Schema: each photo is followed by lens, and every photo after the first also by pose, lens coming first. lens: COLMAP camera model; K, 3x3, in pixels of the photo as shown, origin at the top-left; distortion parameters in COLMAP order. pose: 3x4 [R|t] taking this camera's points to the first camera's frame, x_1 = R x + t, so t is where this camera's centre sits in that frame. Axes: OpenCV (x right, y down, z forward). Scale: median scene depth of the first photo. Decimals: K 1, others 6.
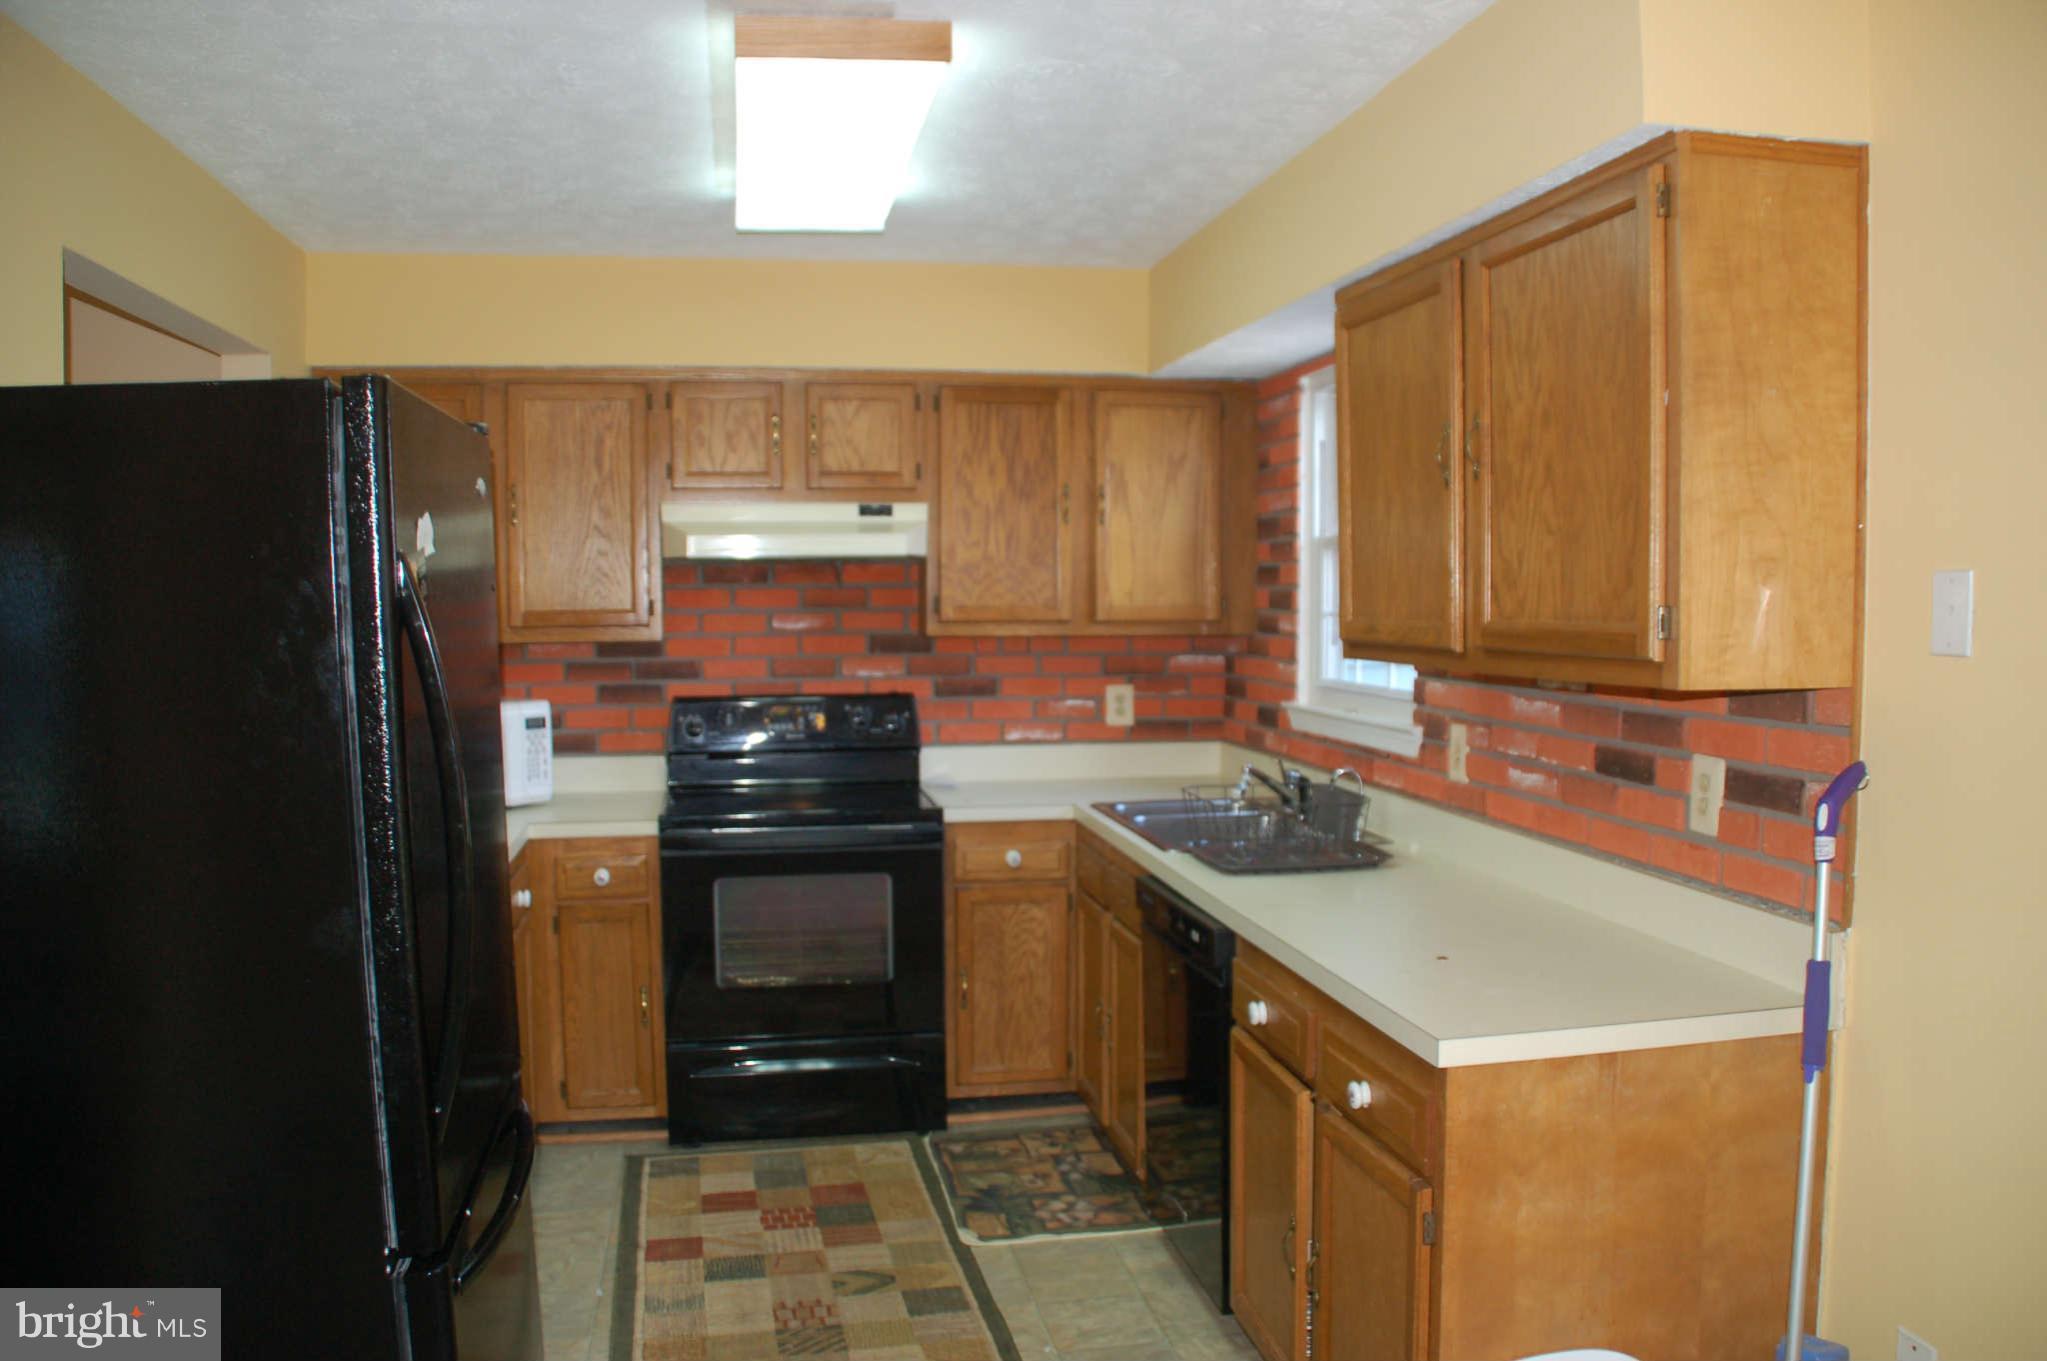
lens RADIAL K [[1597.9, 0, 1043.9], [0, 1597.9, 708.6], [0, 0, 1]] dist [-0.173132, 0.110375]
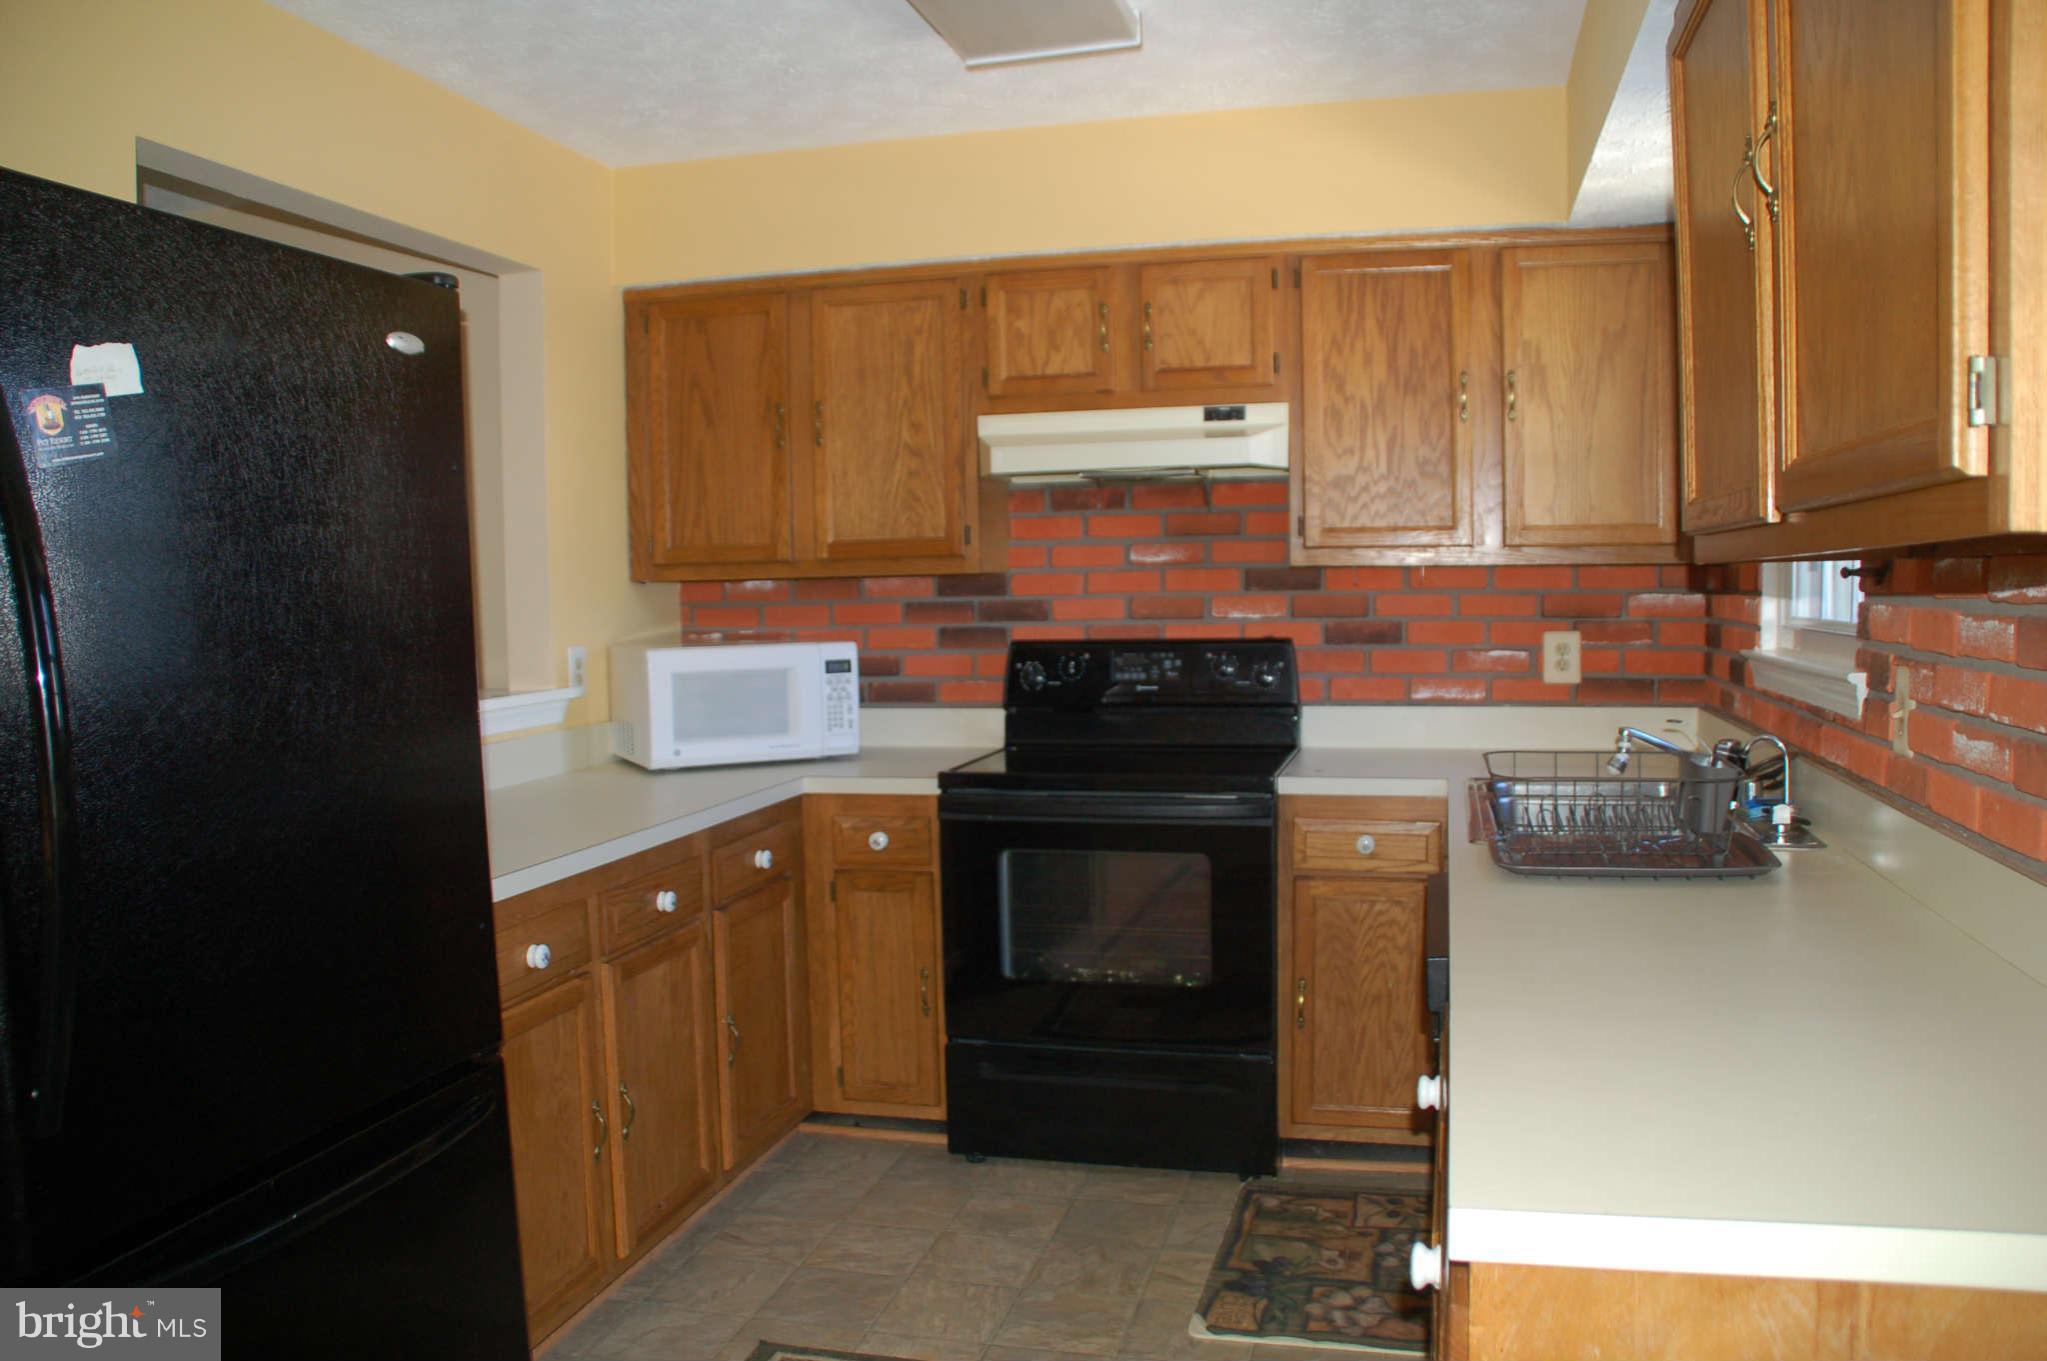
lens RADIAL K [[1597.9, 0, 1043.9], [0, 1597.9, 708.6], [0, 0, 1]] dist [-0.173132, 0.110375]
pose [[0.905521, 0.020376, -0.423812, 0.161389], [-0.016717, 0.999784, 0.012350, 0.019573], [0.423972, -0.004098, 0.905666, 0.218948]]
